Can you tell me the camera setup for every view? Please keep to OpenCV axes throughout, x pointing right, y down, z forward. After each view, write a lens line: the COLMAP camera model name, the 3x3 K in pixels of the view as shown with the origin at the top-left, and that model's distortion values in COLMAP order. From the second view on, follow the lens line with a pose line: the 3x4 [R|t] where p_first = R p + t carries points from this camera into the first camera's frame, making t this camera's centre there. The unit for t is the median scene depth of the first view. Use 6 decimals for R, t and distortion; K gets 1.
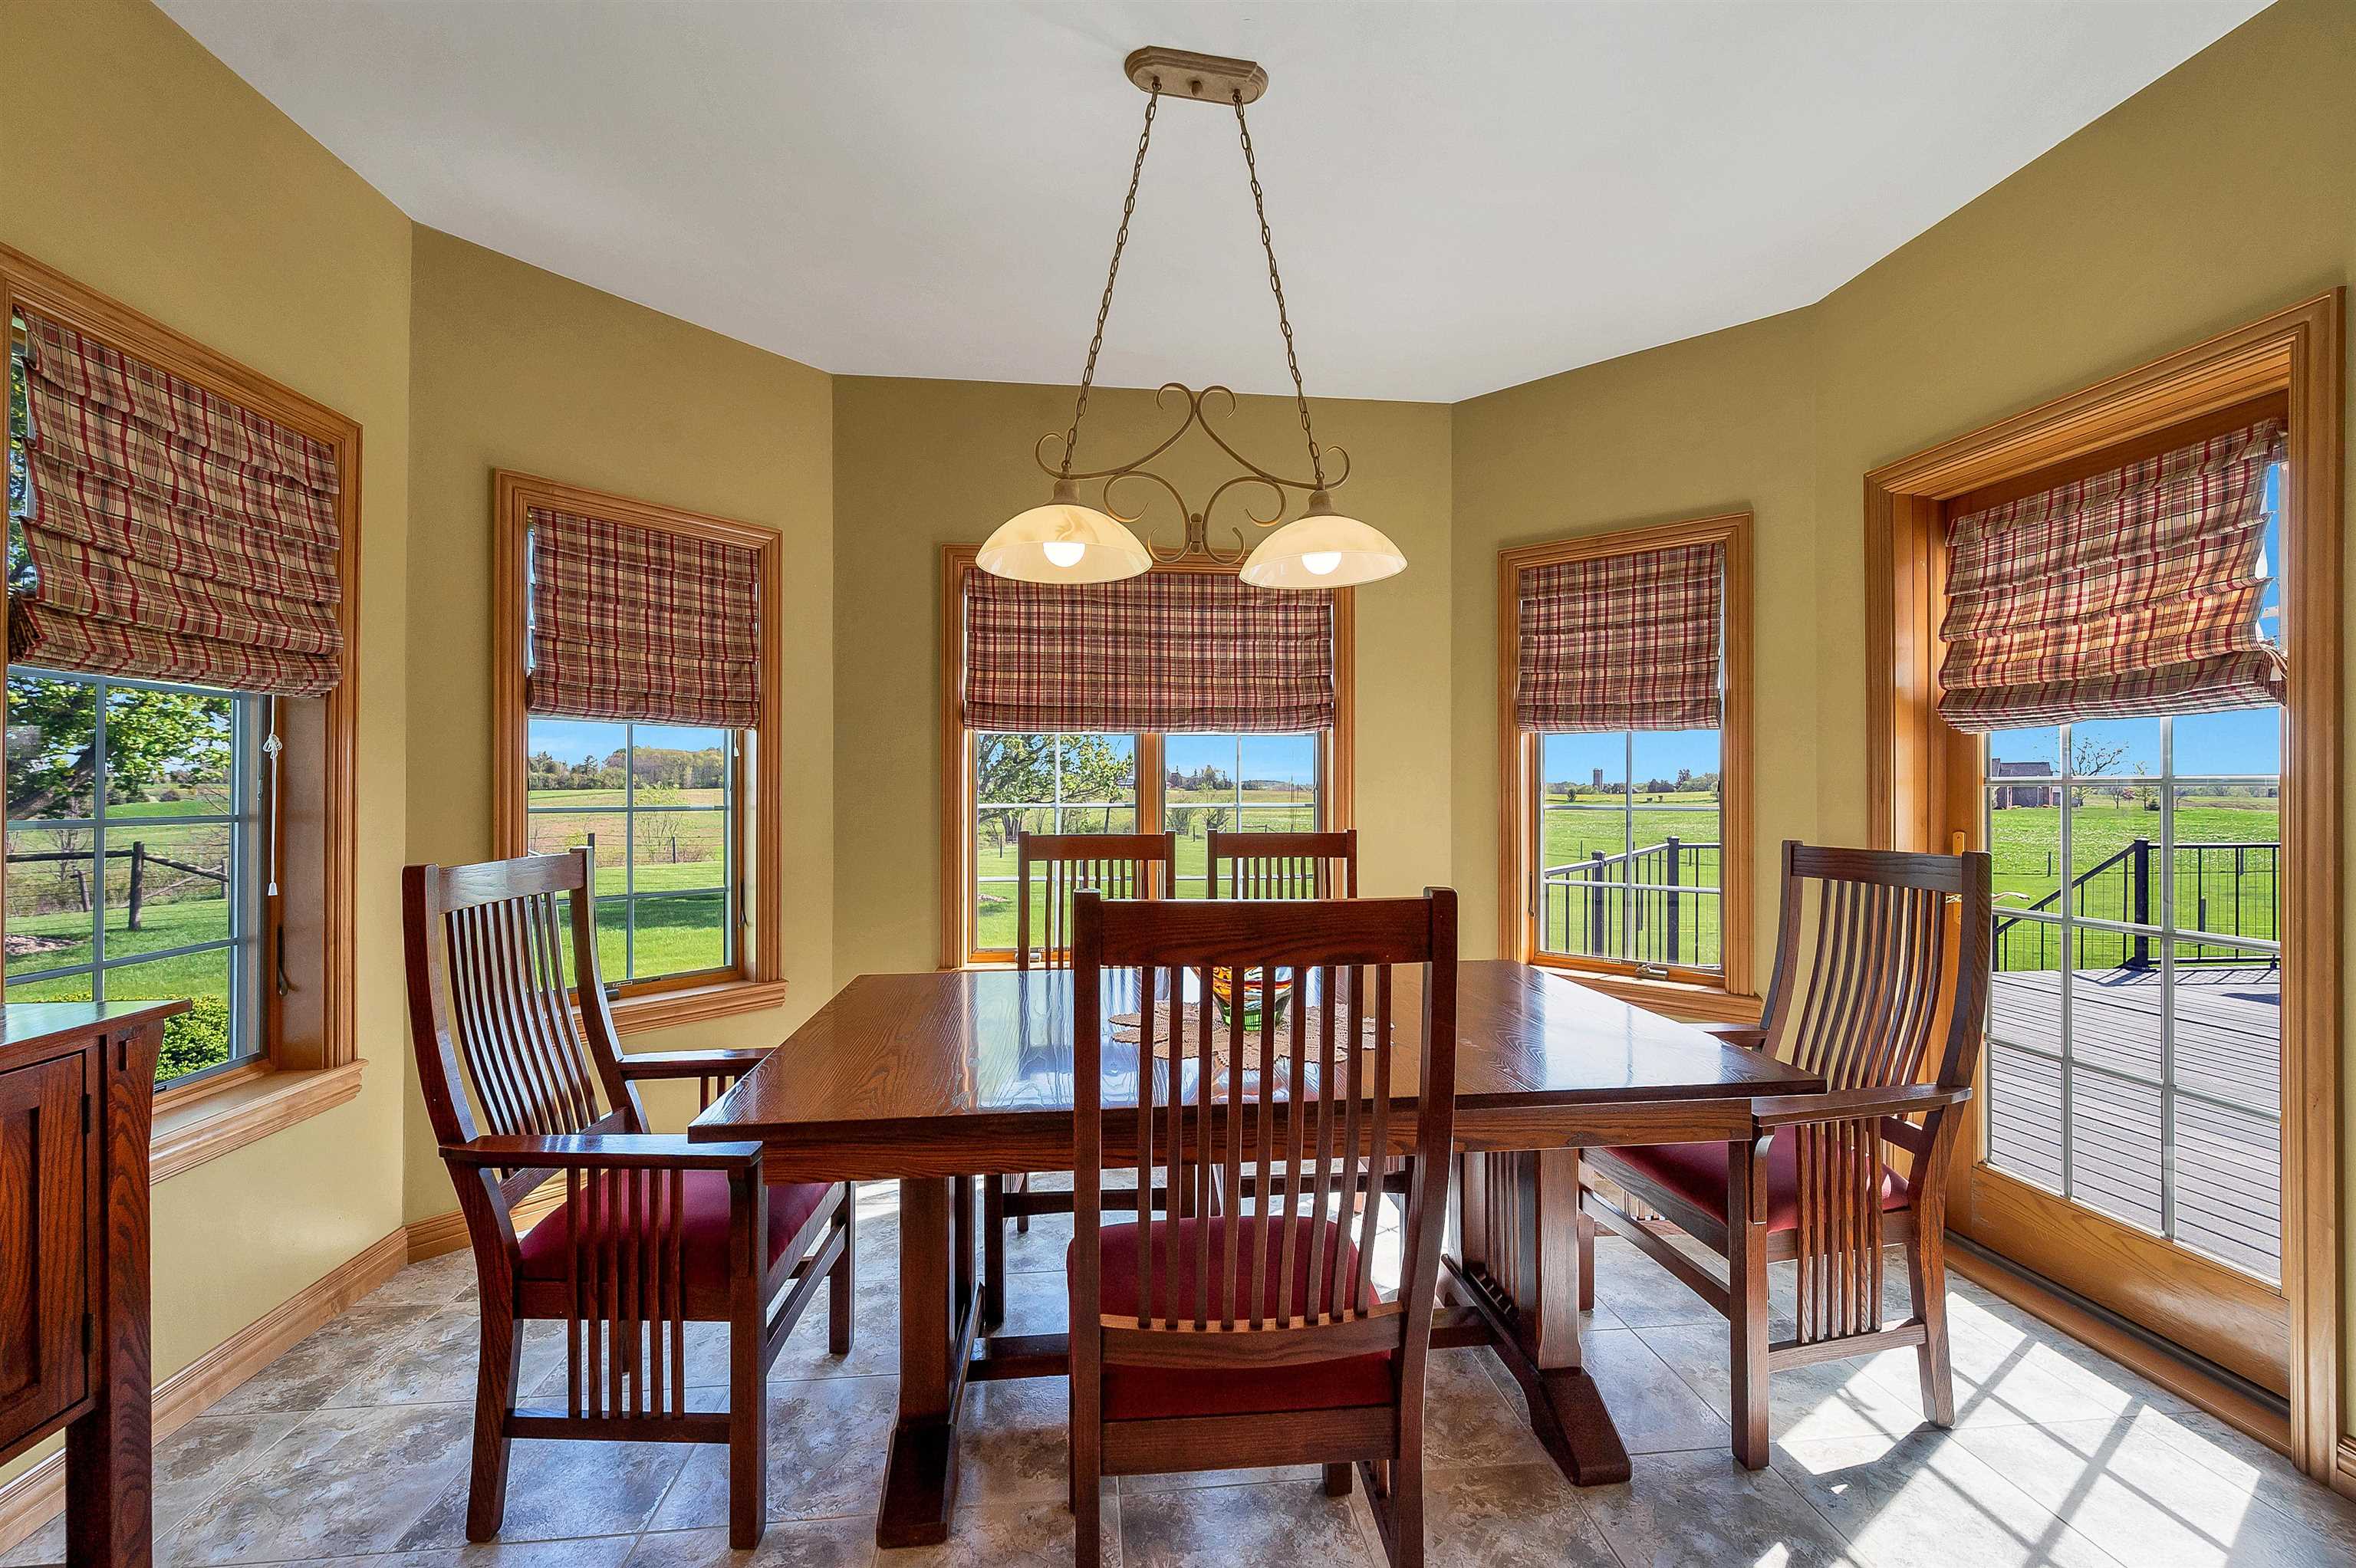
lens RADIAL K [[957.4, 0, 1190.3], [0, 957.4, 789.3], [0, 0, 1]] dist [-0.002984, 0.000198]
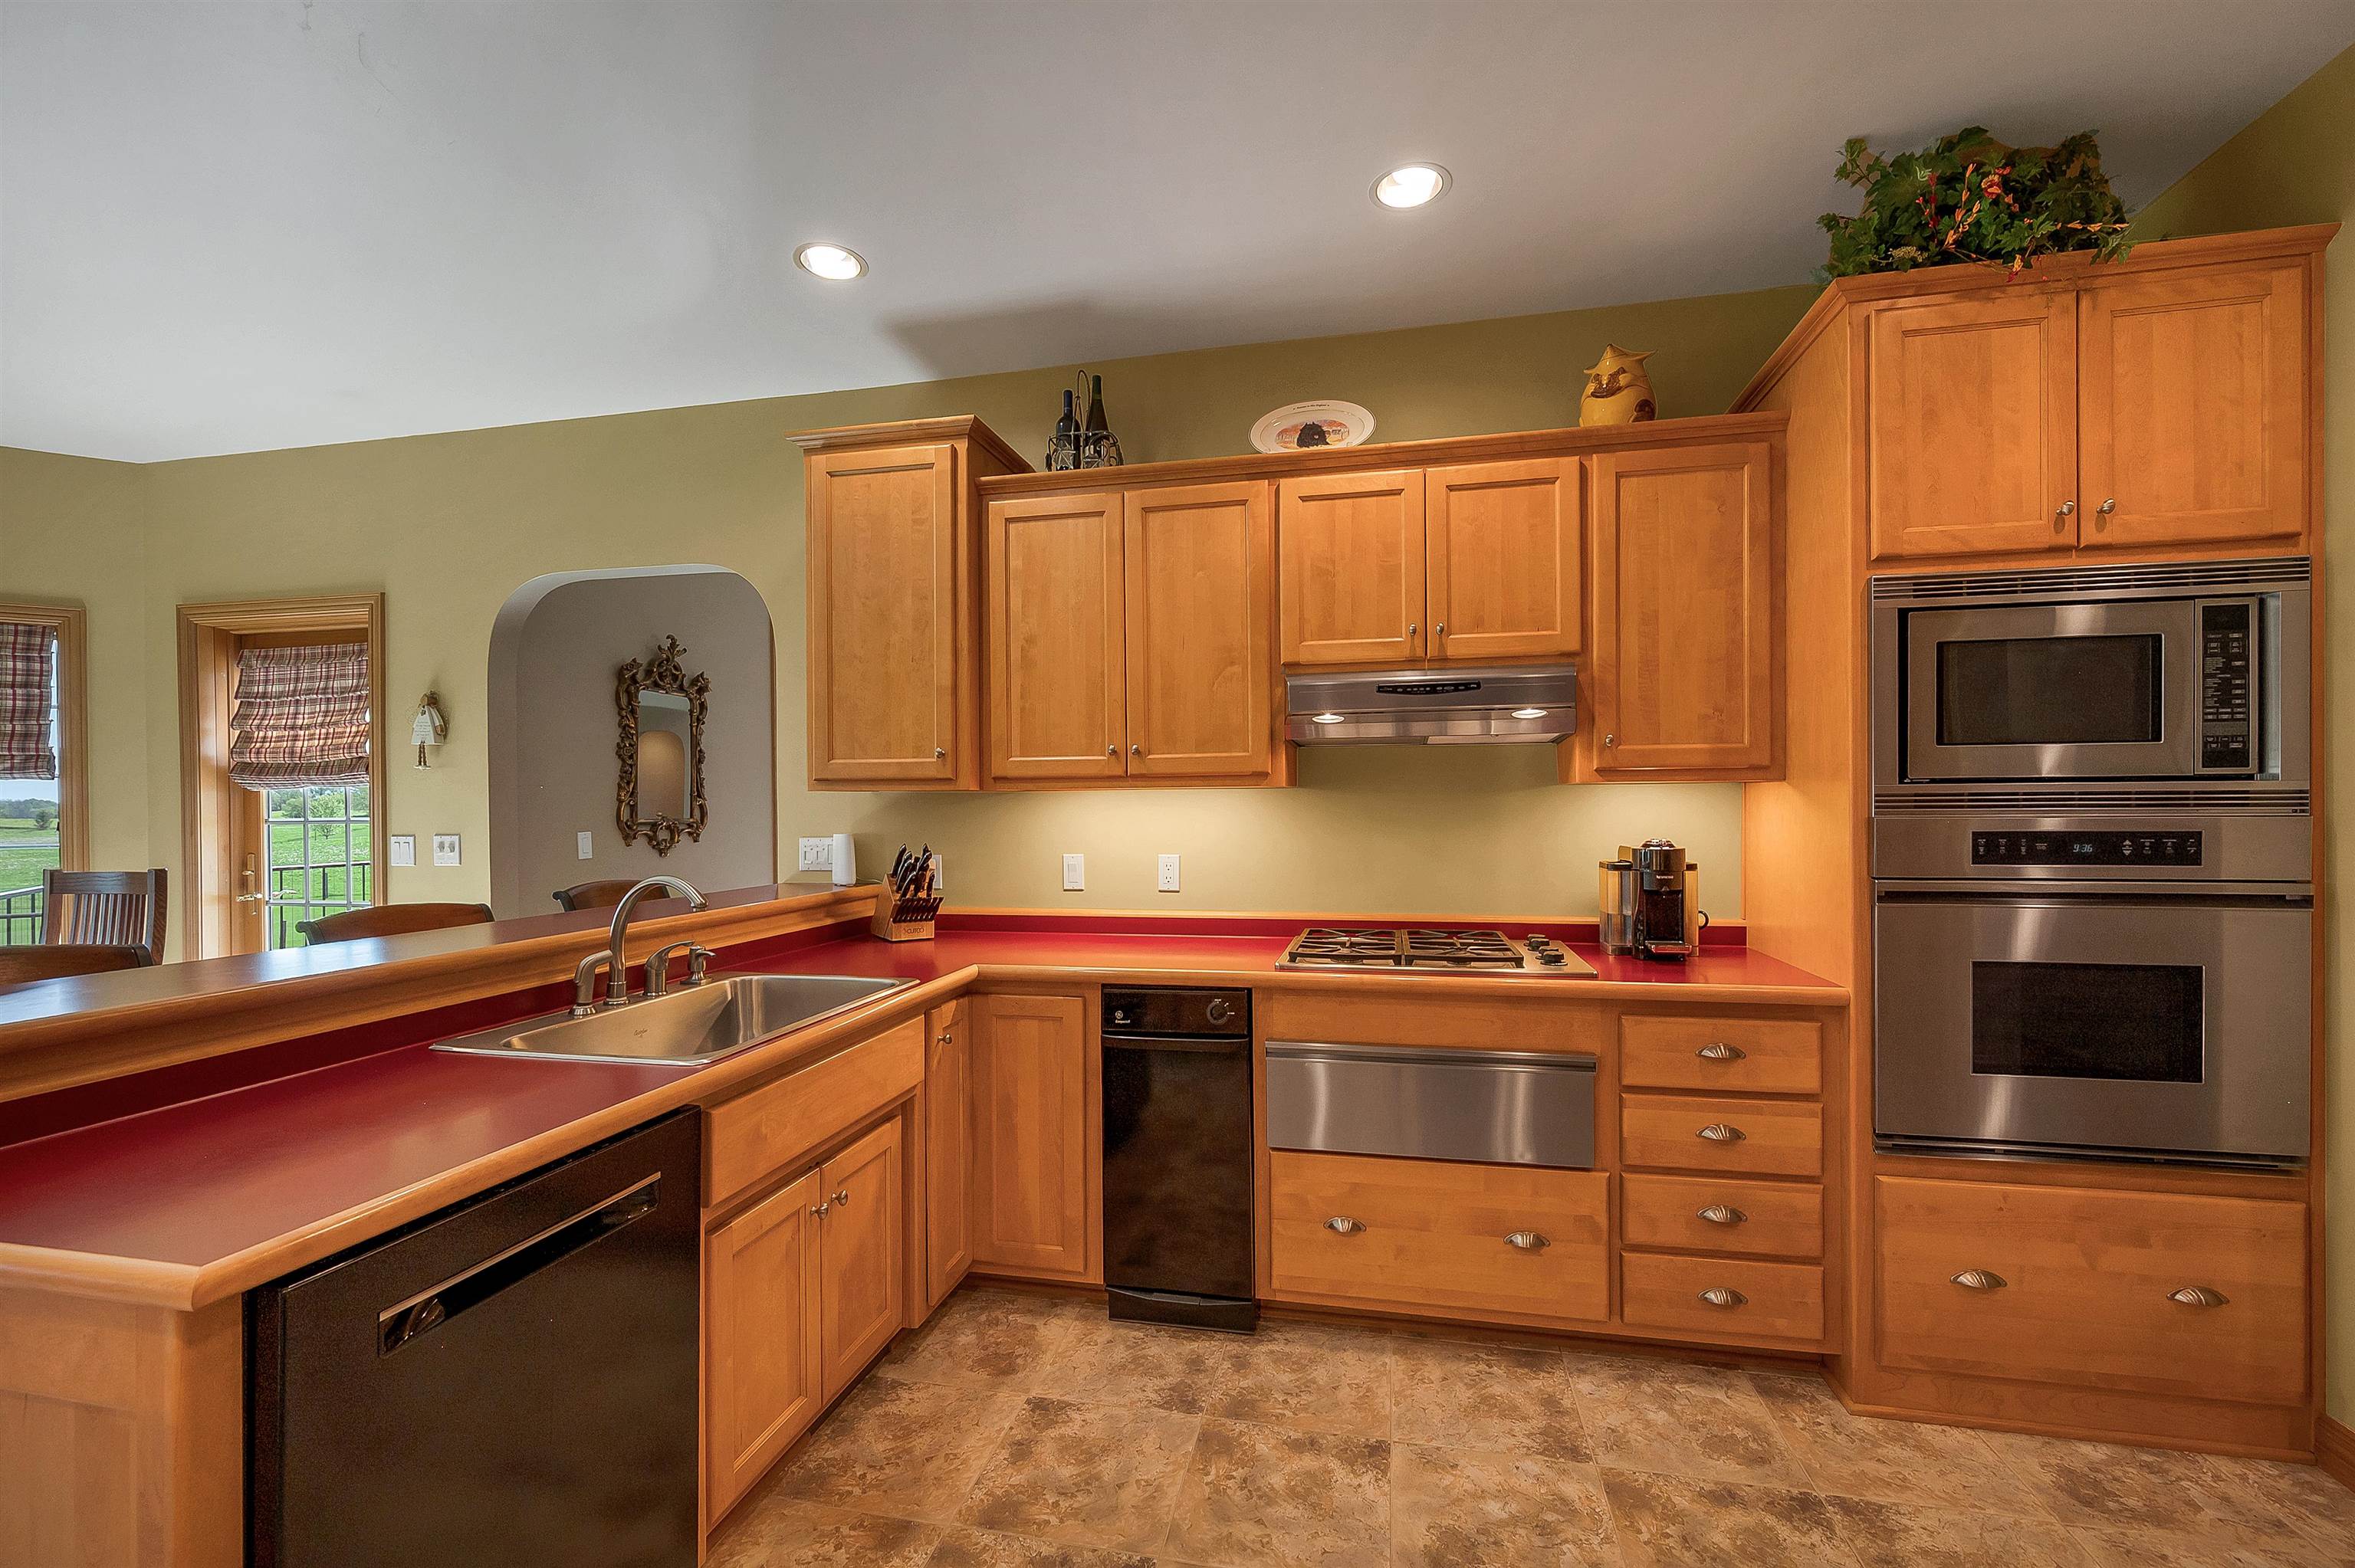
lens RADIAL K [[957.0, 0, 1189.8], [0, 957.0, 789.3], [0, 0, 1]] dist [-0.002984, 0.000198]
pose [[0.318201, 0.002747, 0.948019, -0.163456], [0.012029, 0.999904, -0.006935, -0.031858], [-0.947947, 0.013610, 0.318137, -0.919276]]
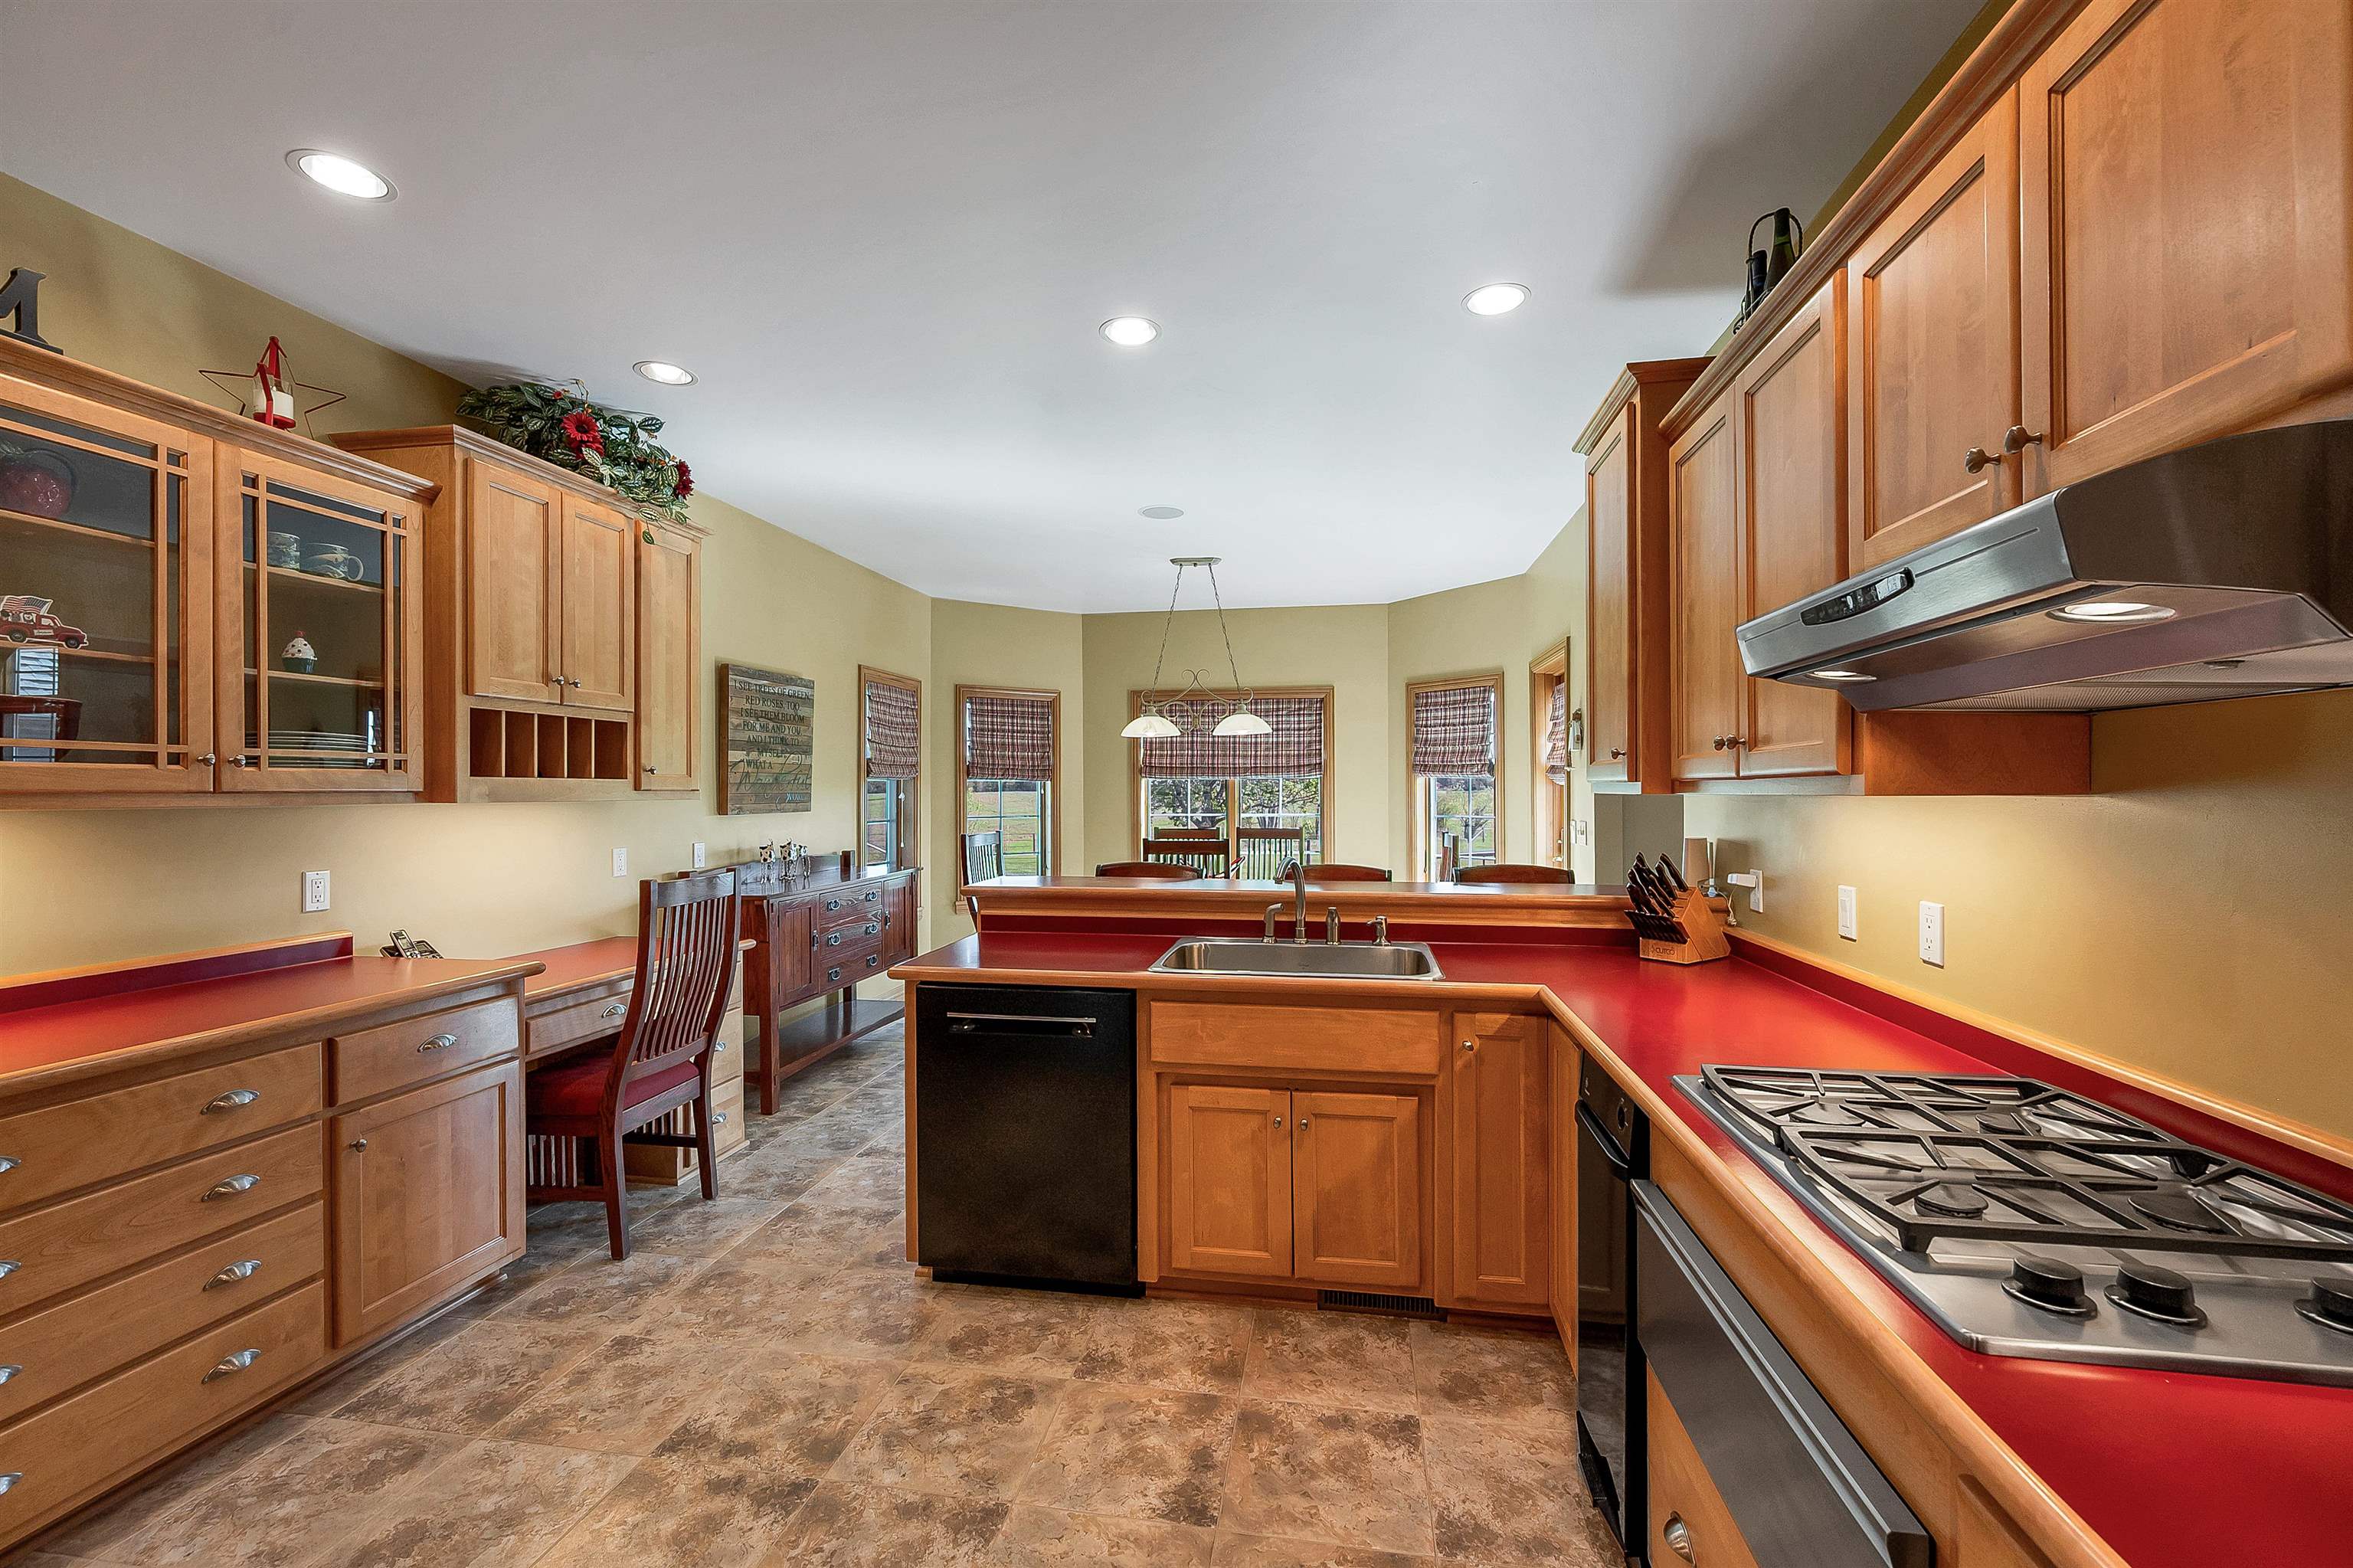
lens RADIAL K [[956.3, 0, 1188.8], [0, 956.3, 789.3], [0, 0, 1]] dist [-0.002984, 0.000198]
pose [[0.962956, -0.005361, -0.269605, 0.574772], [0.005068, 0.999986, -0.001785, -0.047053], [0.269610, 0.000353, 0.962969, -1.333044]]
